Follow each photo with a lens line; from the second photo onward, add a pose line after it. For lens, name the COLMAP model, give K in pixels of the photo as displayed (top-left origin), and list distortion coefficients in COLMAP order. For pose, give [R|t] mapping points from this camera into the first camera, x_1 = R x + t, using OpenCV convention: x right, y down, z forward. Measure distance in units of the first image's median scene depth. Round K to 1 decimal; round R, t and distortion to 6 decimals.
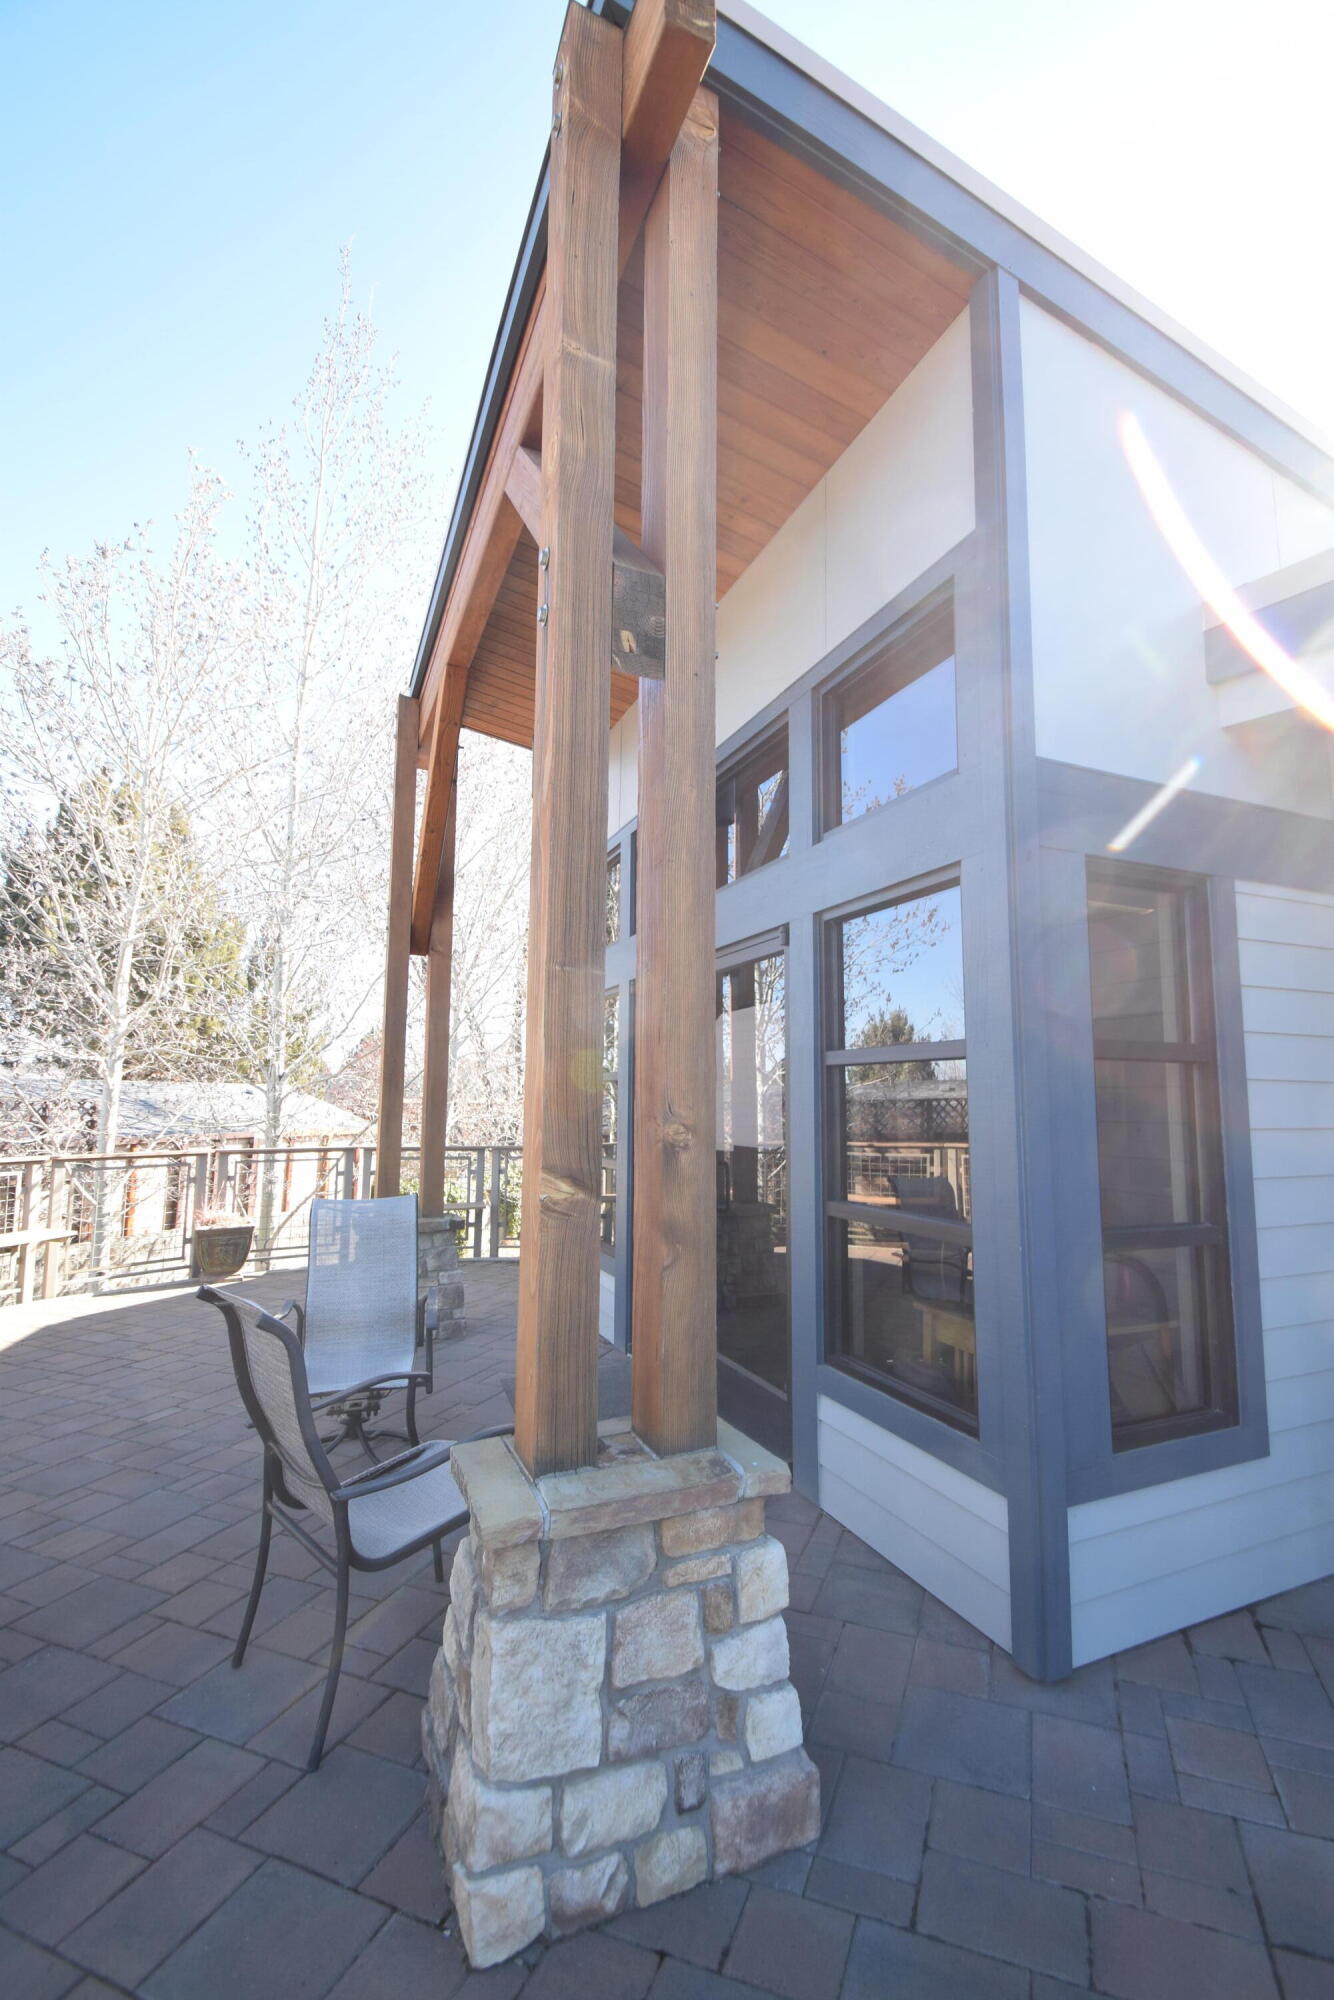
lens RADIAL K [[857.8, 0, 667.0], [0, 857.8, 1000.0], [0, 0, 1]] dist [0.023714, -0.024237]
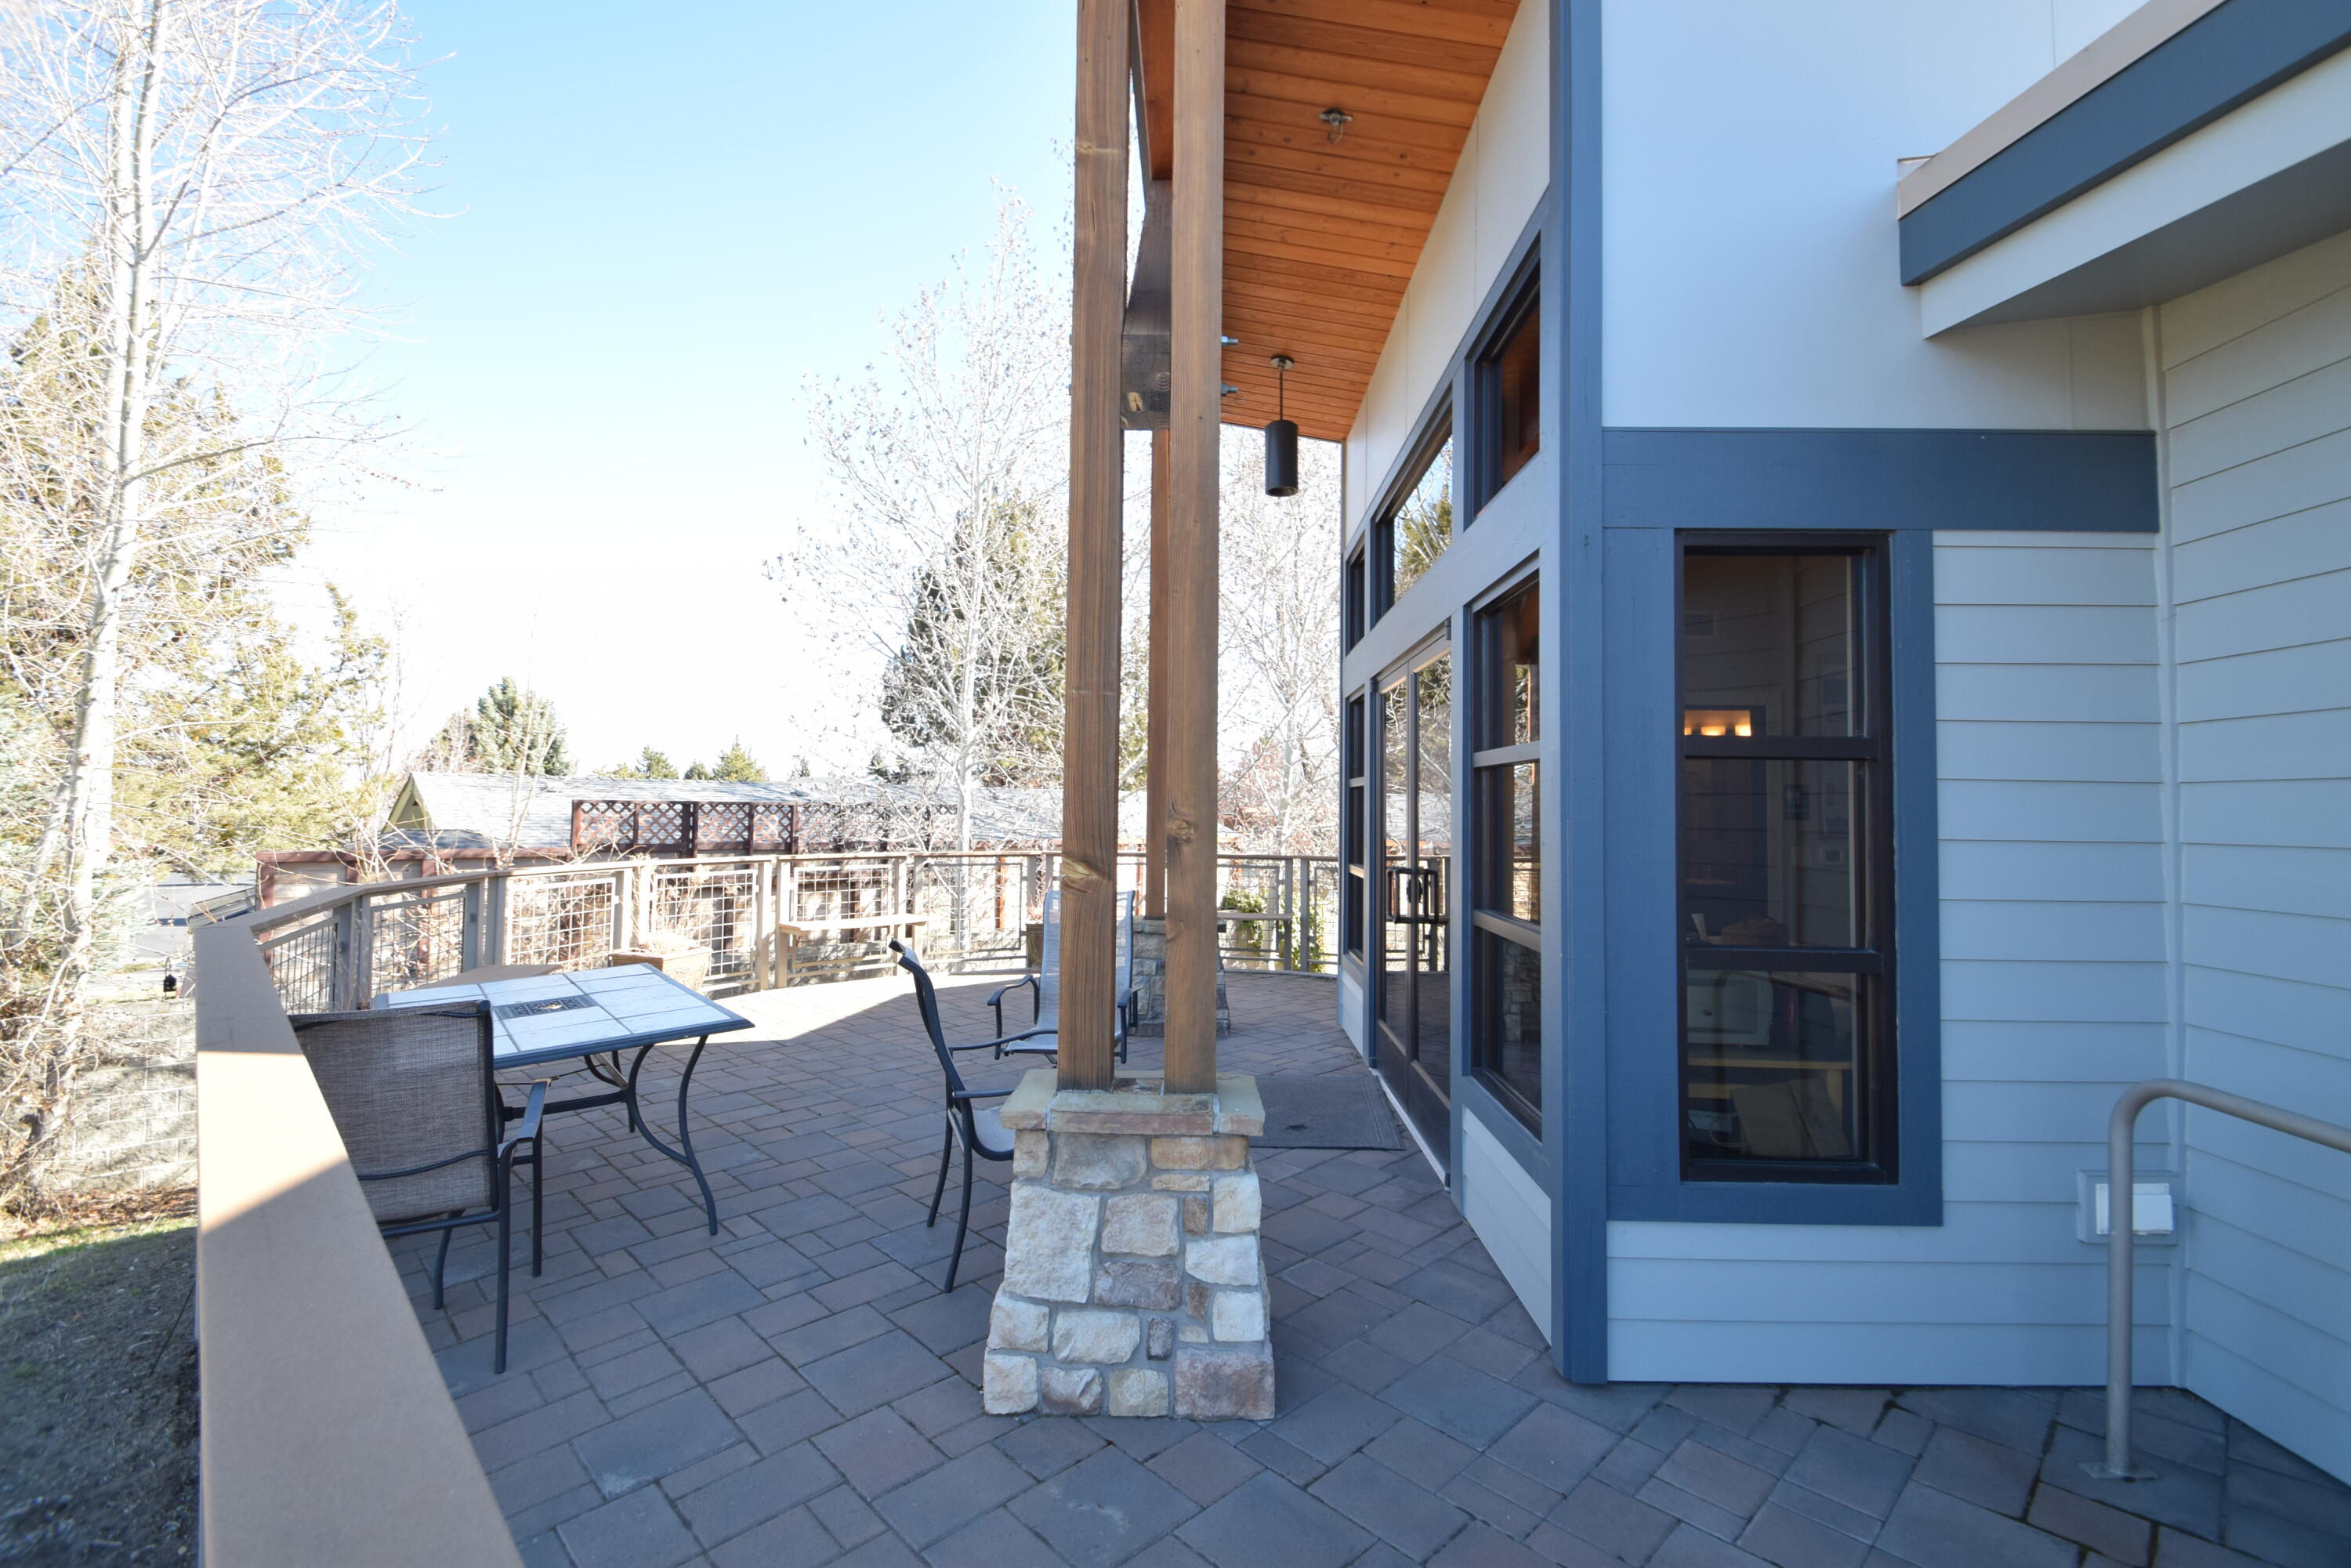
lens RADIAL K [[1033.7, 0, 1182.4], [0, 1033.7, 753.0], [0, 0, 1]] dist [0.017152, -0.018463]
pose [[0.902865, -0.017611, -0.429564, 0.695390], [0.043447, 0.997783, 0.050412, -0.019400], [0.427724, -0.064178, 0.901628, -0.287164]]
